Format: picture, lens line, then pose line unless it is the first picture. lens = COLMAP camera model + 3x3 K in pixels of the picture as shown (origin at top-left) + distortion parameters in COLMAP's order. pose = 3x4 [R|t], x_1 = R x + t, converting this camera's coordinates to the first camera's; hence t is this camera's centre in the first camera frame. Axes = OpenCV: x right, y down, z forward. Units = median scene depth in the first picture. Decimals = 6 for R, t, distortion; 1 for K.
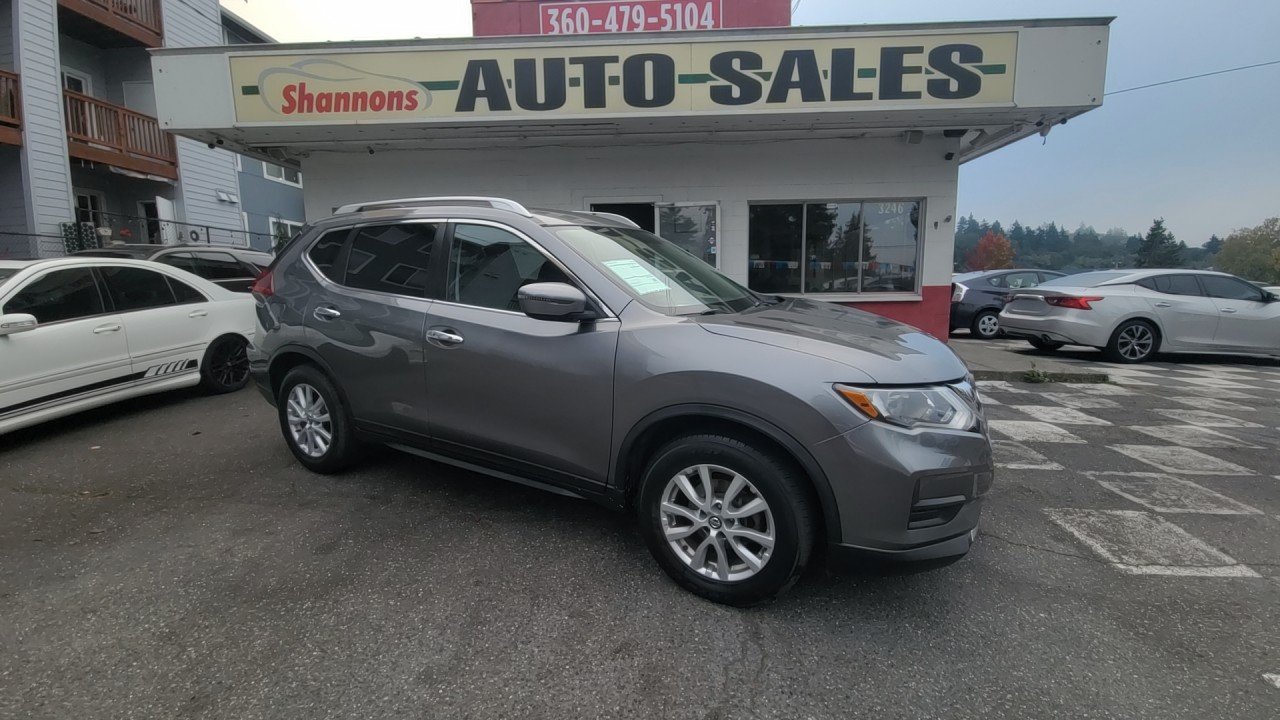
lens RADIAL K [[520.4, 0, 650.6], [0, 520.4, 358.1], [0, 0, 1]] dist [0.012348, -0.008702]
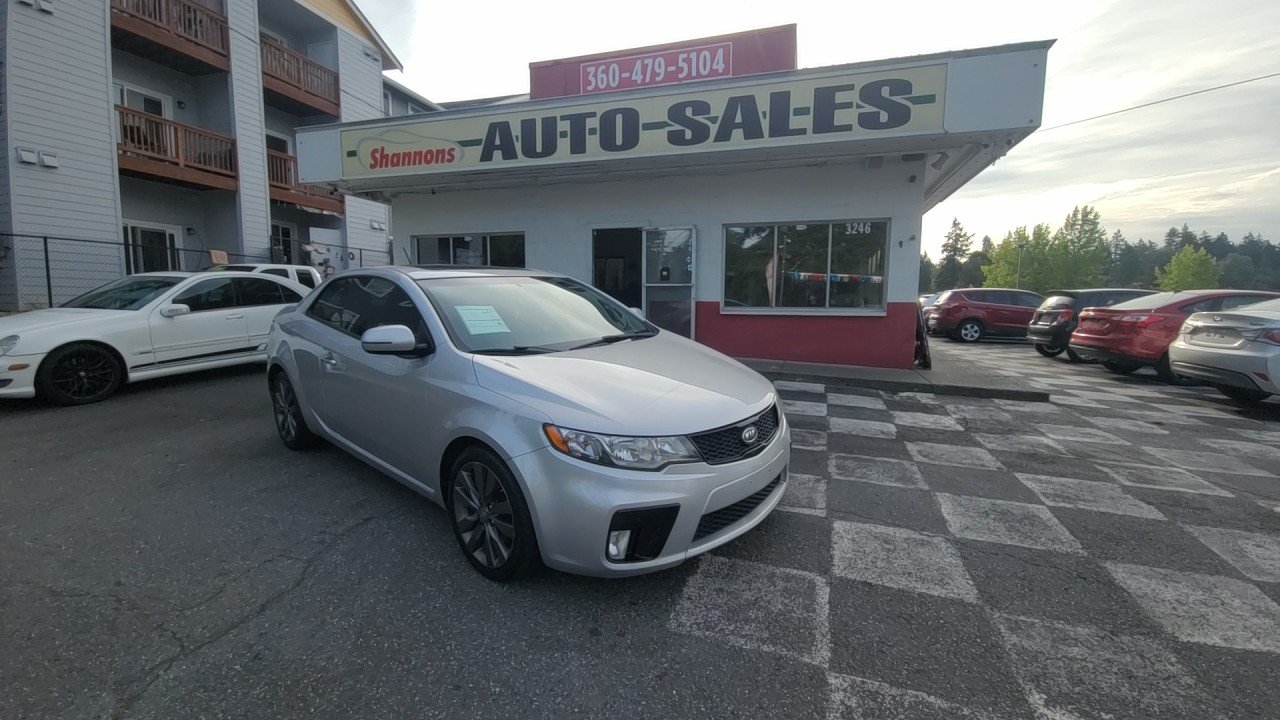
lens RADIAL K [[520.4, 0, 650.4], [0, 520.4, 358.7], [0, 0, 1]] dist [0.012348, -0.008702]
pose [[0.968157, 0.044794, -0.246304, 0.391625], [-0.052416, 0.998325, -0.024473, 0.029812], [0.244795, 0.036604, 0.968884, -0.146024]]
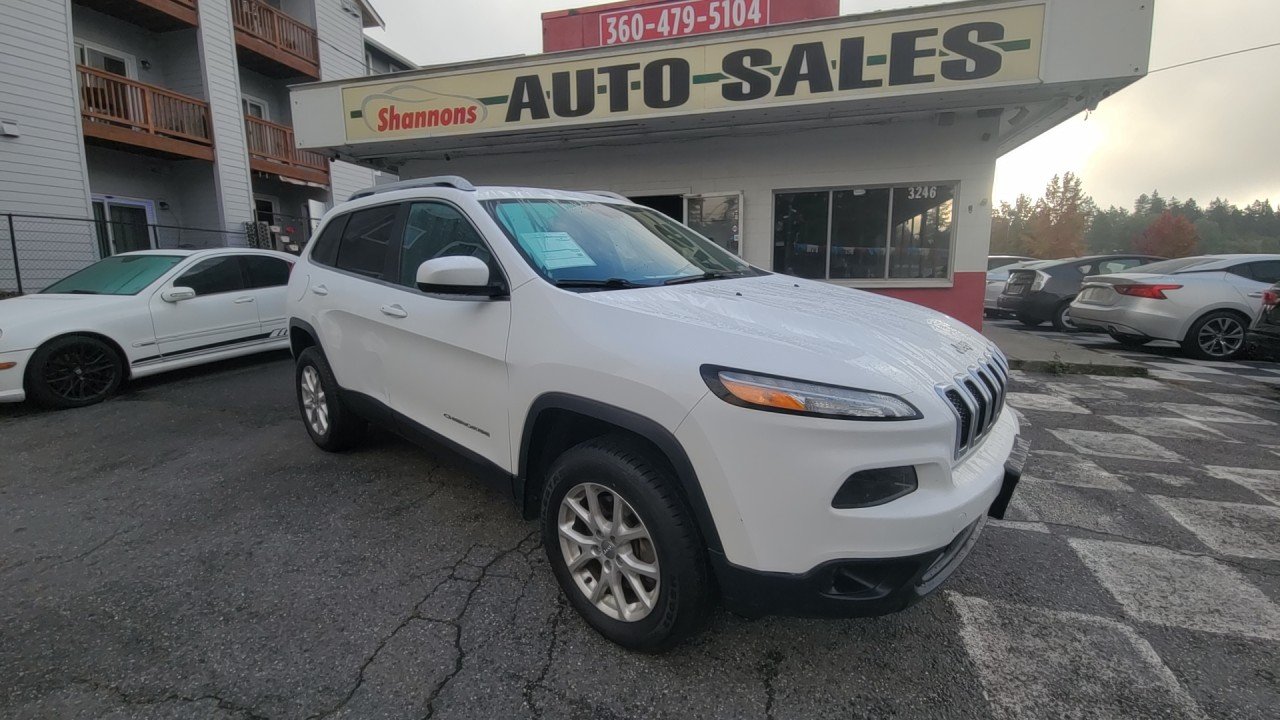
lens RADIAL K [[520.4, 0, 649.9], [0, 520.4, 358.0], [0, 0, 1]] dist [0.012348, -0.008702]
pose [[0.976952, 0.036333, -0.210343, 0.214282], [-0.032270, 0.999221, 0.022713, 0.021873], [0.211005, -0.015402, 0.977364, -0.088904]]
